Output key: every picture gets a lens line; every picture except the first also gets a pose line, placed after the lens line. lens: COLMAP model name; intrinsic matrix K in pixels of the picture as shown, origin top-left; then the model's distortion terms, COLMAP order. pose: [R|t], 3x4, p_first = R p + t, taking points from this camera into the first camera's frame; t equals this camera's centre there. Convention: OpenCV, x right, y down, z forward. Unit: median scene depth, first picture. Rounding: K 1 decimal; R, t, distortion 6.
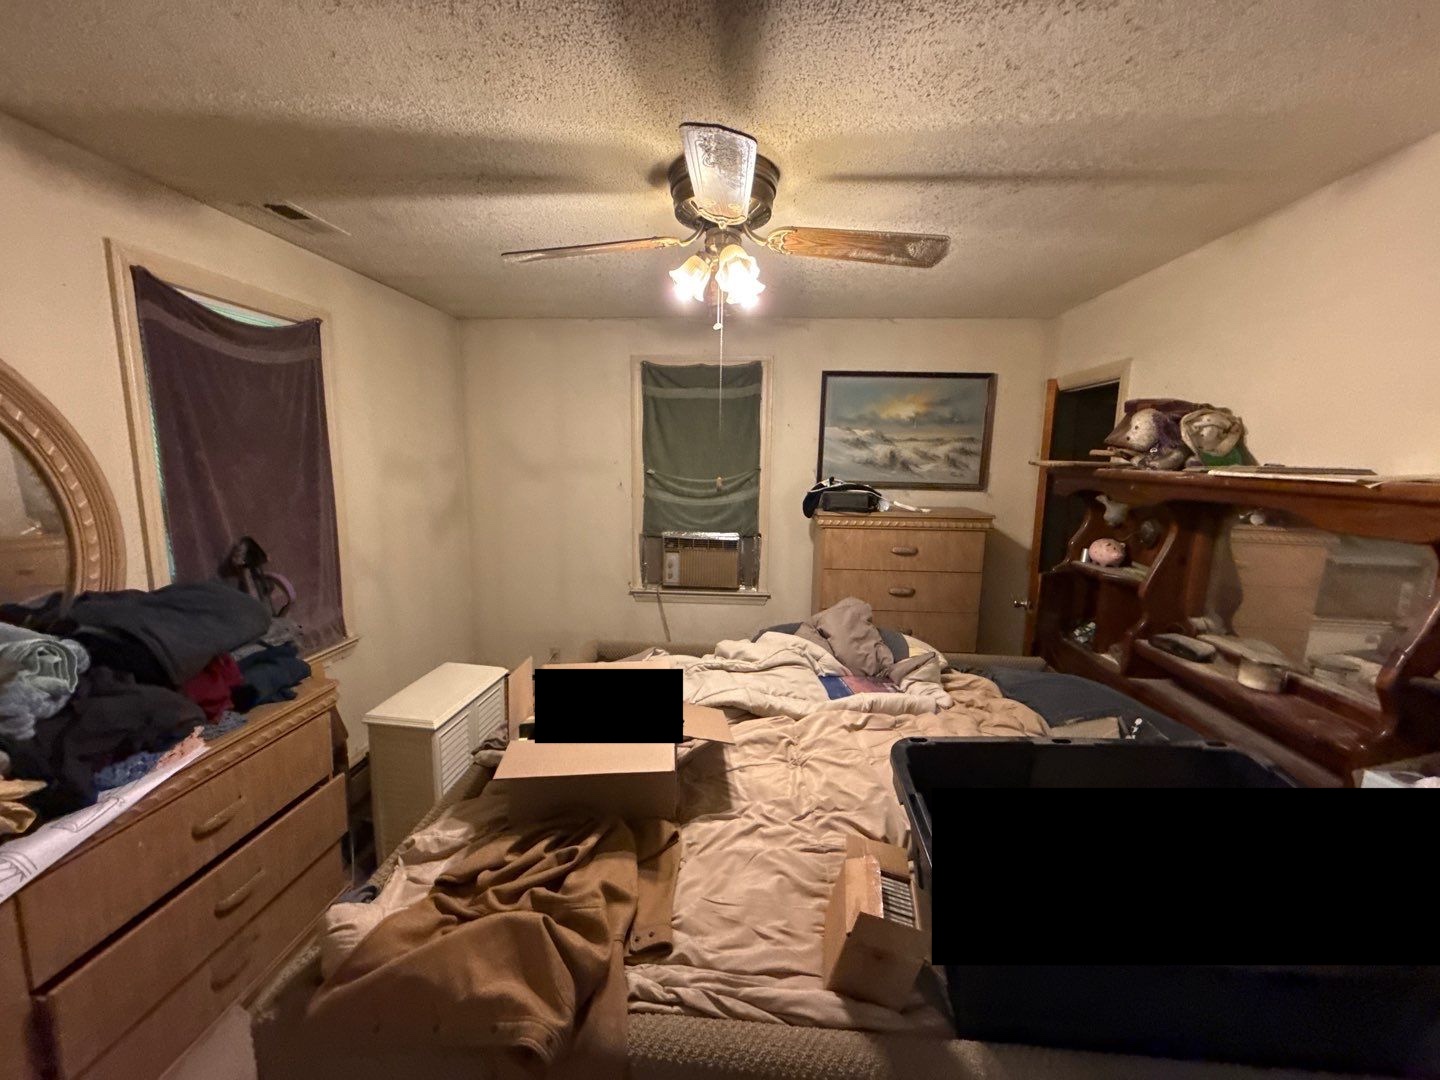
lens RADIAL K [[574.1, 0, 716.9], [0, 574.1, 537.3], [0, 0, 1]] dist [-0.000660, 0.000589]
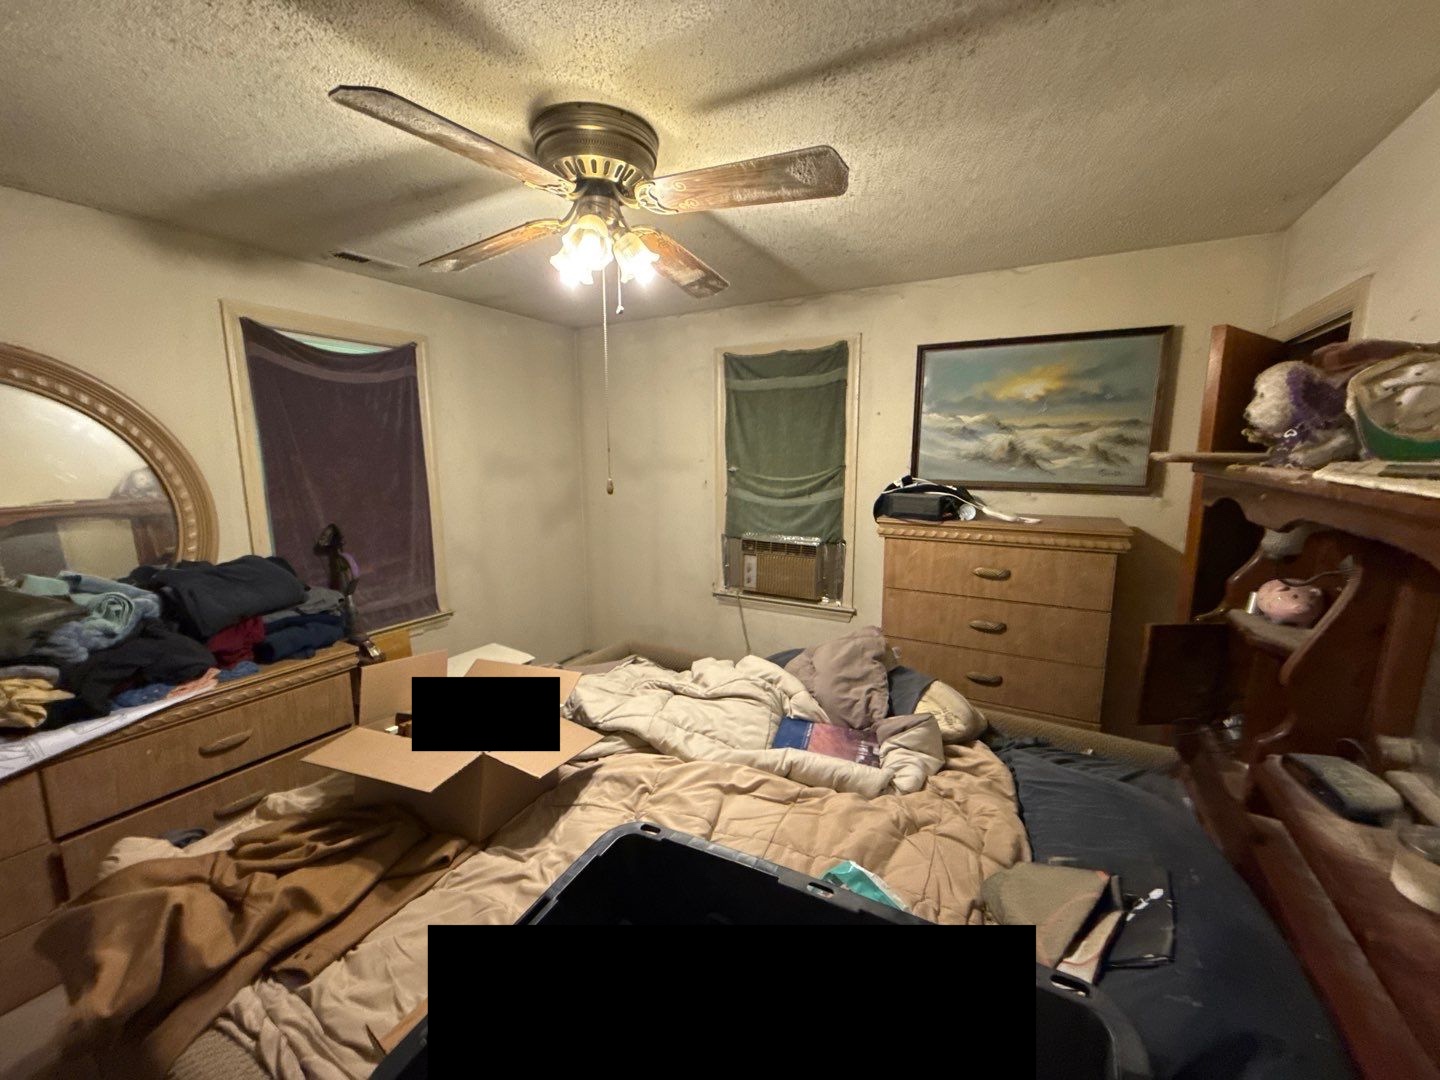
lens RADIAL K [[574.1, 0, 718.9], [0, 574.1, 537.2], [0, 0, 1]] dist [-0.000660, 0.000589]
pose [[0.902162, 0.048179, -0.428698, 0.493162], [-0.044361, 0.998837, 0.018899, -0.033426], [0.429110, 0.001967, 0.903250, 0.235594]]
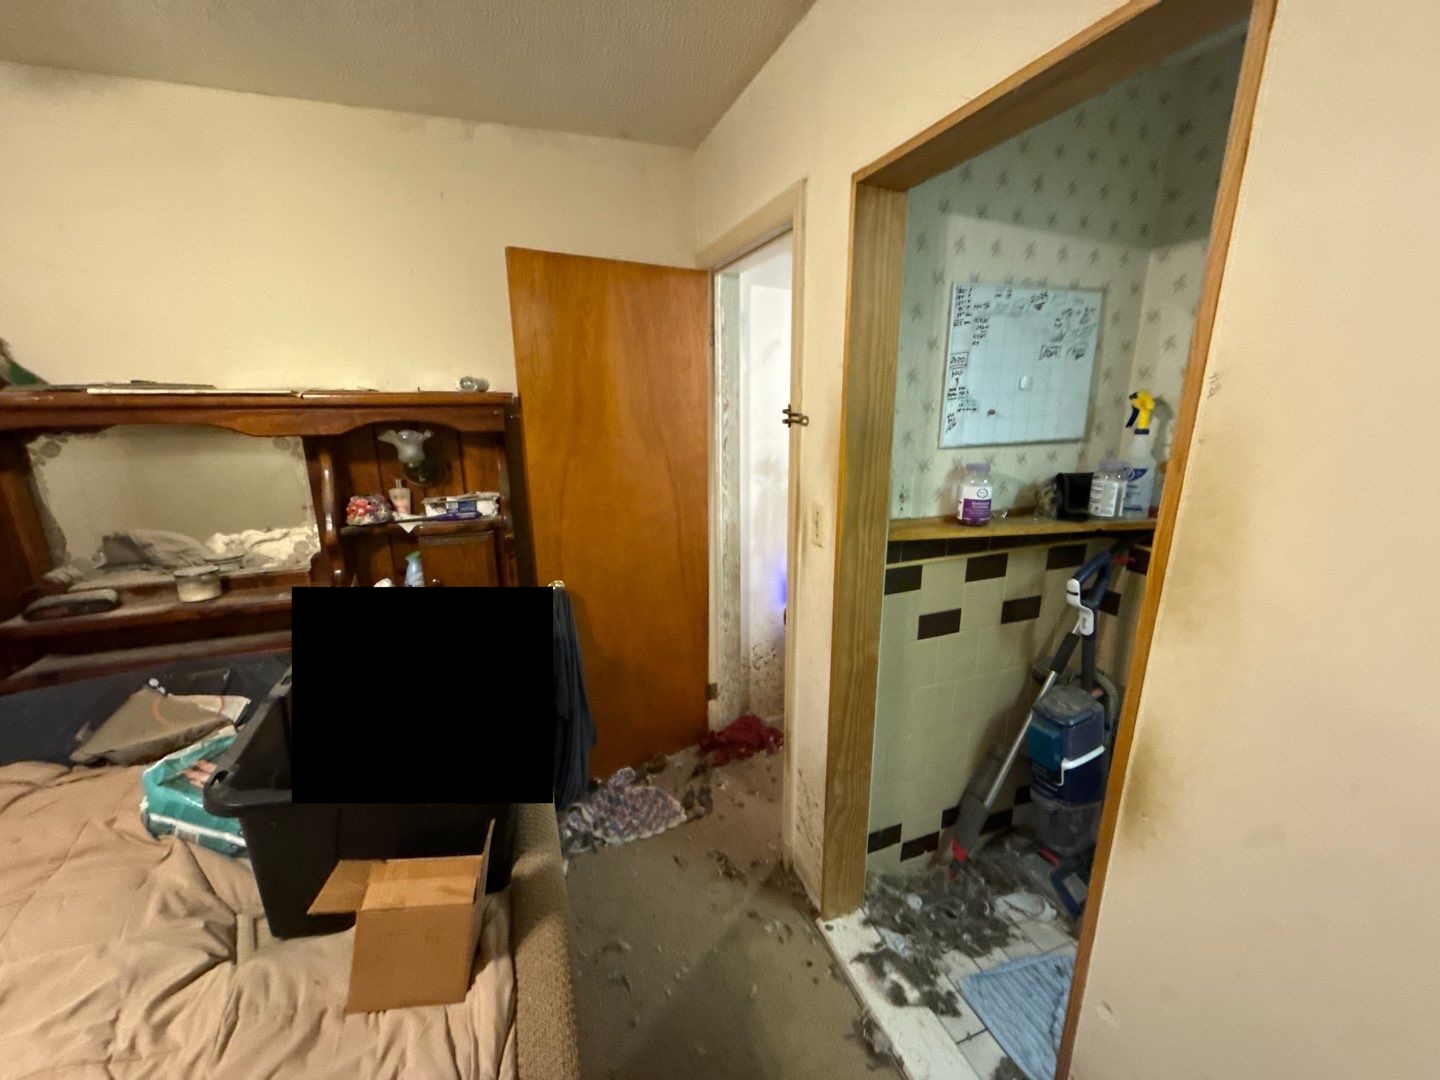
lens RADIAL K [[574.1, 0, 723.9], [0, 574.1, 534.1], [0, 0, 1]] dist [-0.000660, 0.000589]
pose [[-0.402941, -0.238637, 0.883567, -0.294100], [0.133396, 0.939786, 0.314654, -0.045238], [-0.905452, 0.244651, -0.346846, 0.399285]]
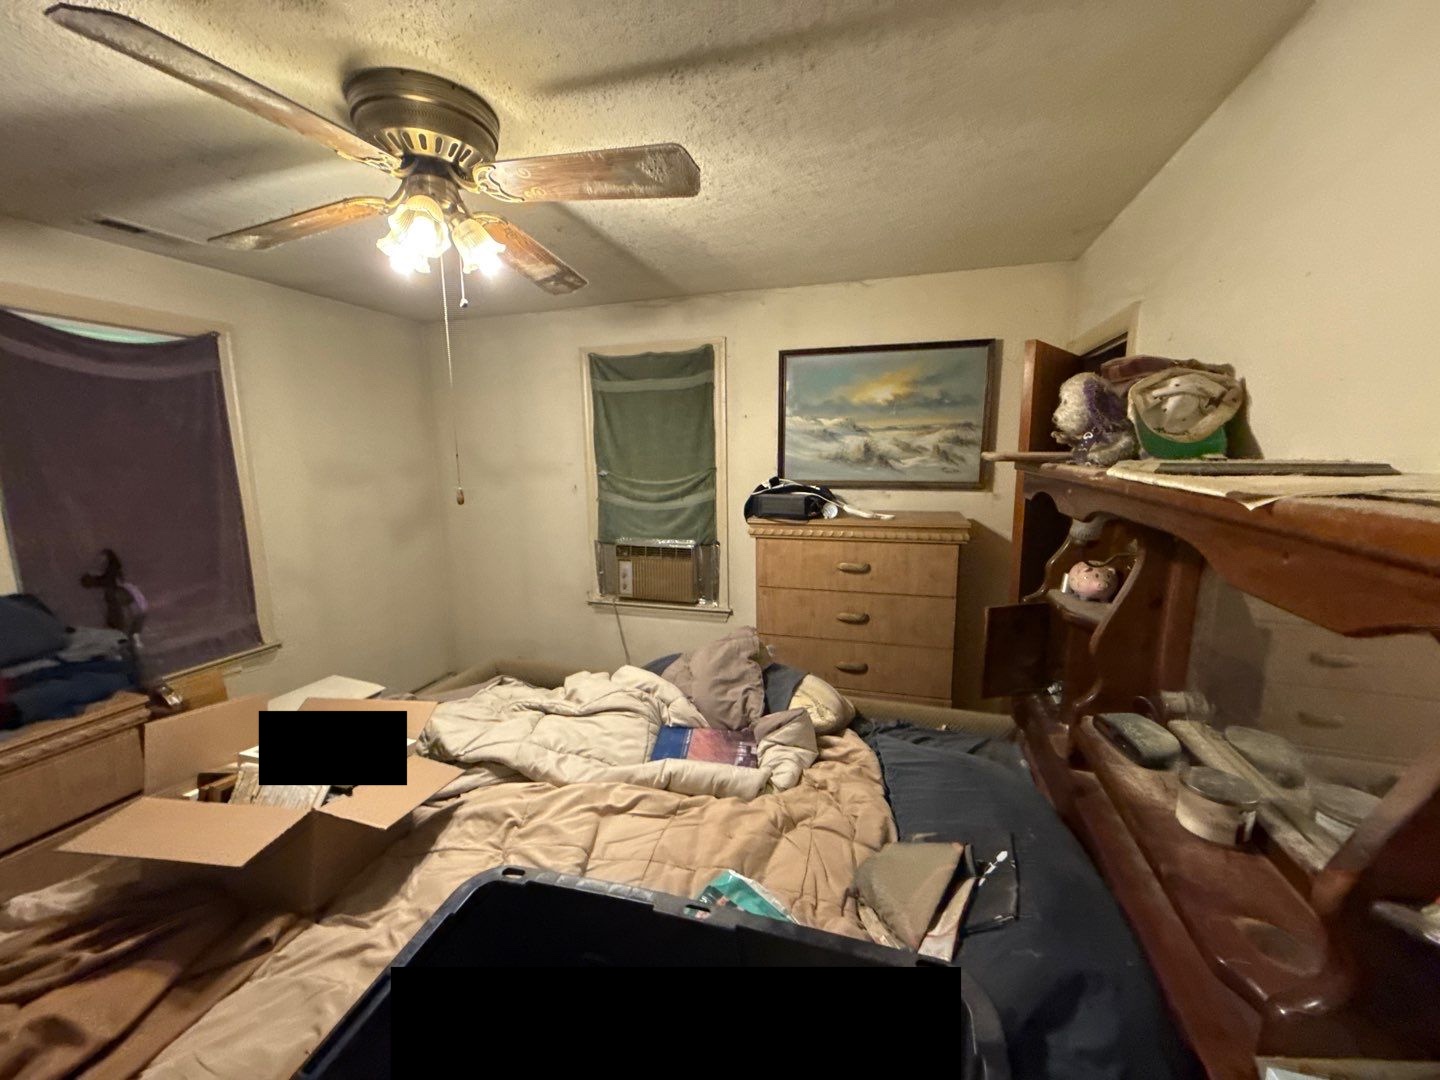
lens RADIAL K [[574.1, 0, 718.8], [0, 574.1, 537.5], [0, 0, 1]] dist [-0.000660, 0.000589]
pose [[0.972617, 0.008057, -0.232273, 0.499683], [-0.005655, 0.999923, 0.011005, -0.039441], [0.232344, -0.009390, 0.972588, 0.259629]]
